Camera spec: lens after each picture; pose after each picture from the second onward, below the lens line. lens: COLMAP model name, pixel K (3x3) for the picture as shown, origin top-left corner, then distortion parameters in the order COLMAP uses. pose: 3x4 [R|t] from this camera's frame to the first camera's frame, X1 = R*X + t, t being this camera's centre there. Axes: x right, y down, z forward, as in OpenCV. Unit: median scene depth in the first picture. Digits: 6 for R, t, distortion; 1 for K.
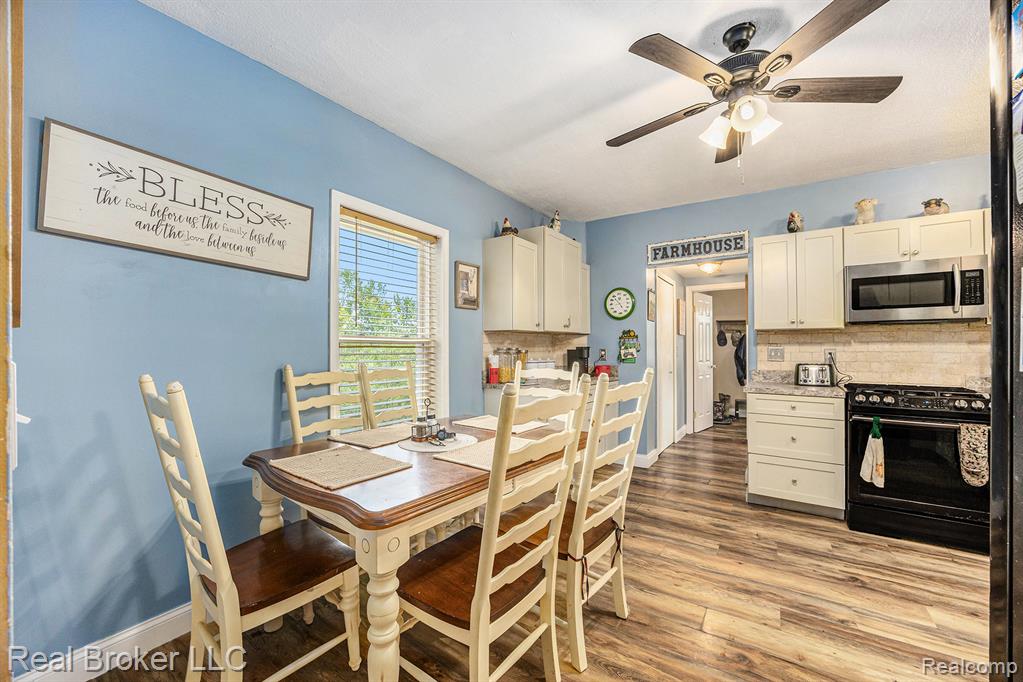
lens RADIAL K [[403.5, 0, 505.4], [0, 403.5, 341.7], [0, 0, 1]] dist [-0.025893, -0.000023]
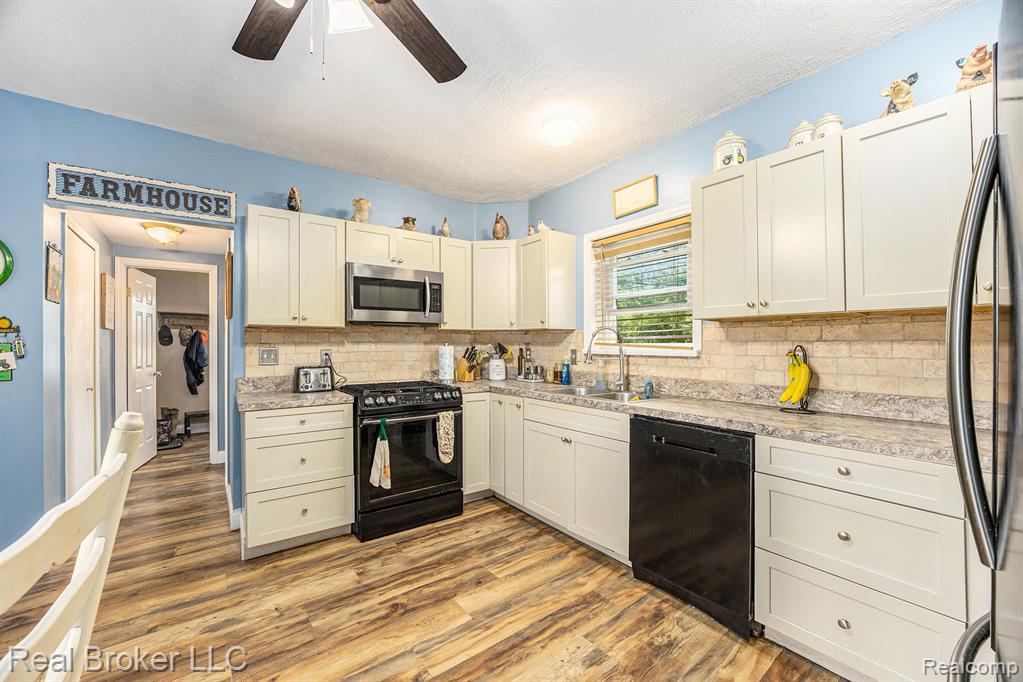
lens RADIAL K [[403.5, 0, 513.0], [0, 403.5, 341.2], [0, 0, 1]] dist [-0.025893, -0.000023]
pose [[0.310641, 0.005963, 0.950509, 0.072537], [-0.009156, 0.999953, -0.003281, -0.001806], [-0.950483, -0.007684, 0.310681, 0.325249]]
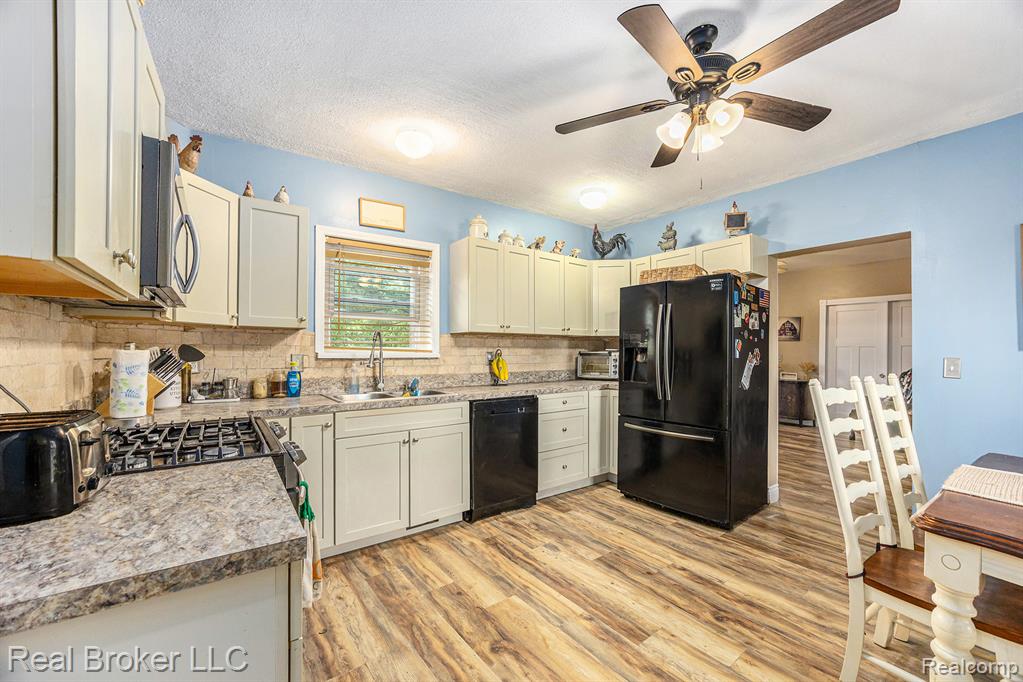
lens RADIAL K [[403.5, 0, 496.5], [0, 403.5, 337.3], [0, 0, 1]] dist [-0.025893, -0.000023]
pose [[-0.939106, -0.000653, 0.343627, 0.433491], [-0.013219, 0.999327, -0.034229, 0.003419], [-0.343373, -0.036687, -0.938482, 1.246431]]
